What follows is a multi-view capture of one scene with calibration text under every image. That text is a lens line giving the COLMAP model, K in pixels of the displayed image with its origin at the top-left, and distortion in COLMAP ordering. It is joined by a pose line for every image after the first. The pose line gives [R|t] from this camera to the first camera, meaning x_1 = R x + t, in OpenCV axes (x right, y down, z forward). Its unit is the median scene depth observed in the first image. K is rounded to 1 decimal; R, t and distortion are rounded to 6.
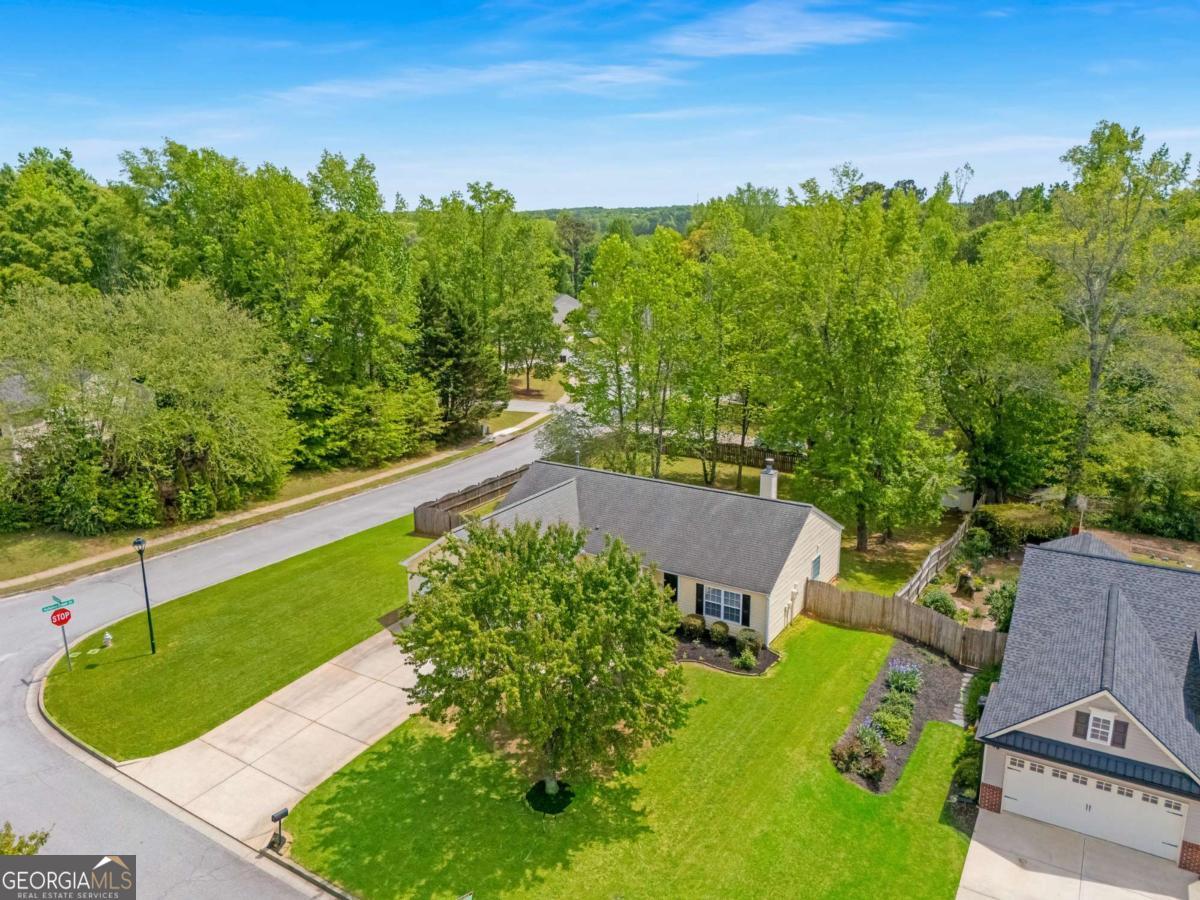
lens RADIAL K [[894.2, 0, 600.0], [0, 894.2, 450.0], [0, 0, 1]] dist [0.007583, -0.001573]
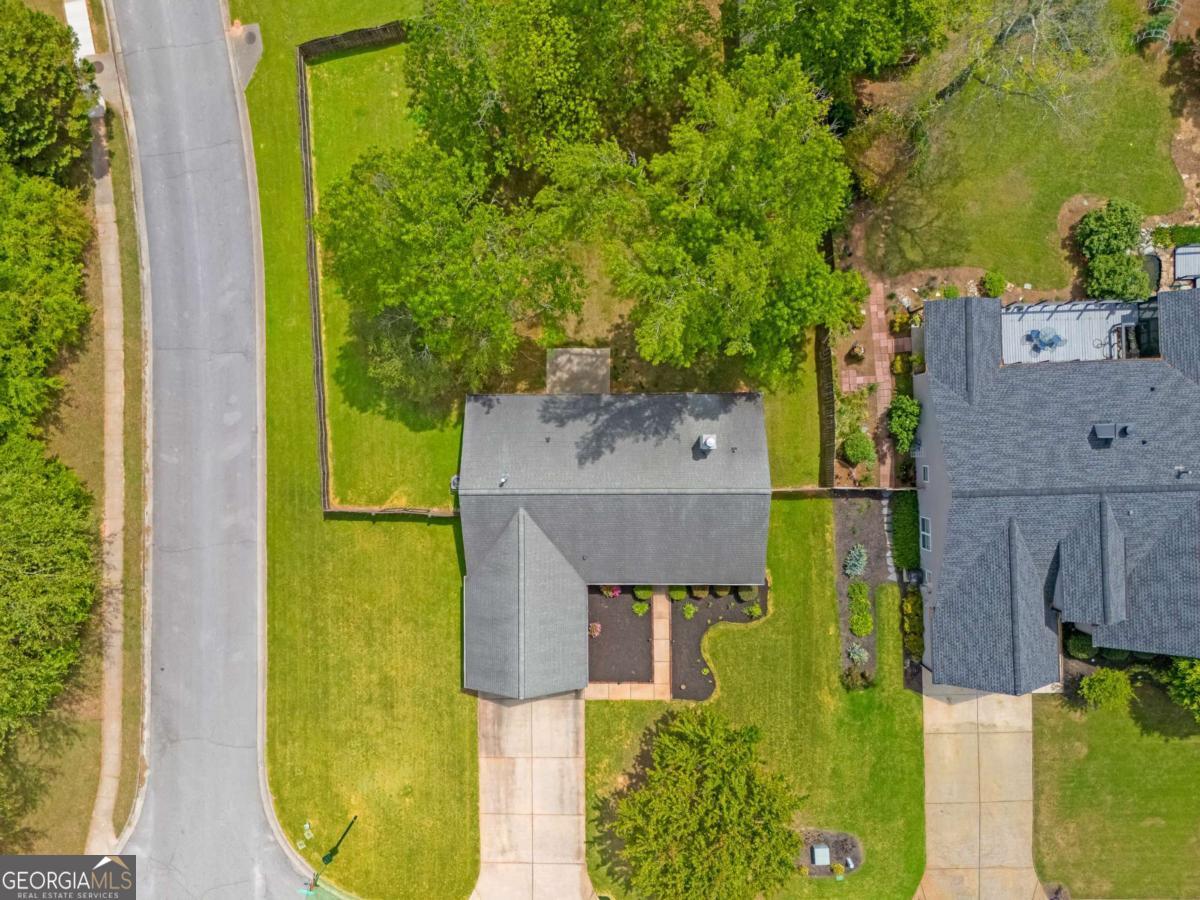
lens RADIAL K [[894.2, 0, 600.0], [0, 894.2, 450.0], [0, 0, 1]] dist [0.007583, -0.001573]
pose [[0.843785, -0.536058, -0.025872, 0.145793], [0.150238, 0.189653, 0.970289, -1.262609], [-0.515224, -0.822602, 0.240563, 1.085496]]
